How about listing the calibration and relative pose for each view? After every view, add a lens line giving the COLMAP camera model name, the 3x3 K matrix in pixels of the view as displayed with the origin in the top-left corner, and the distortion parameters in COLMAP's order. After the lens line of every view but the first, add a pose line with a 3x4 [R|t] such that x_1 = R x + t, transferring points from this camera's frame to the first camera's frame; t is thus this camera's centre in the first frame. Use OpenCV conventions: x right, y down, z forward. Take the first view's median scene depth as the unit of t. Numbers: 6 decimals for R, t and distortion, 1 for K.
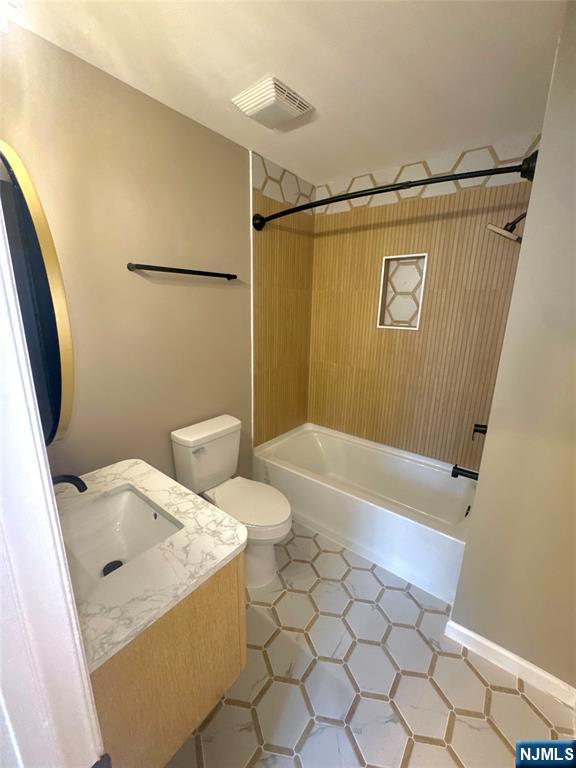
lens RADIAL K [[305.8, 0, 286.0], [0, 305.8, 383.9], [0, 0, 1]] dist [-0.001060, 0.000106]
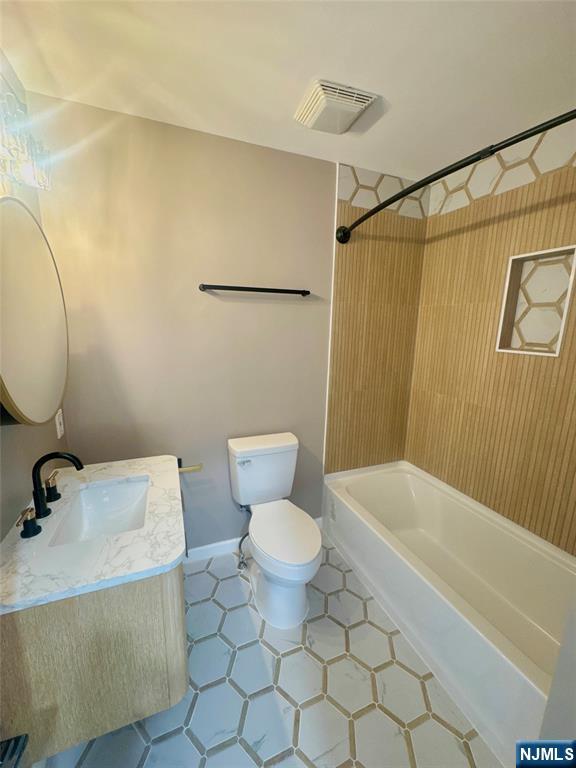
lens RADIAL K [[305.8, 0, 288.5], [0, 305.8, 384.2], [0, 0, 1]] dist [-0.001060, 0.000106]
pose [[0.870325, 0.093687, -0.483485, 0.250076], [-0.124888, 0.991633, -0.032658, -0.019468], [0.476380, 0.088804, 0.874743, 0.130133]]
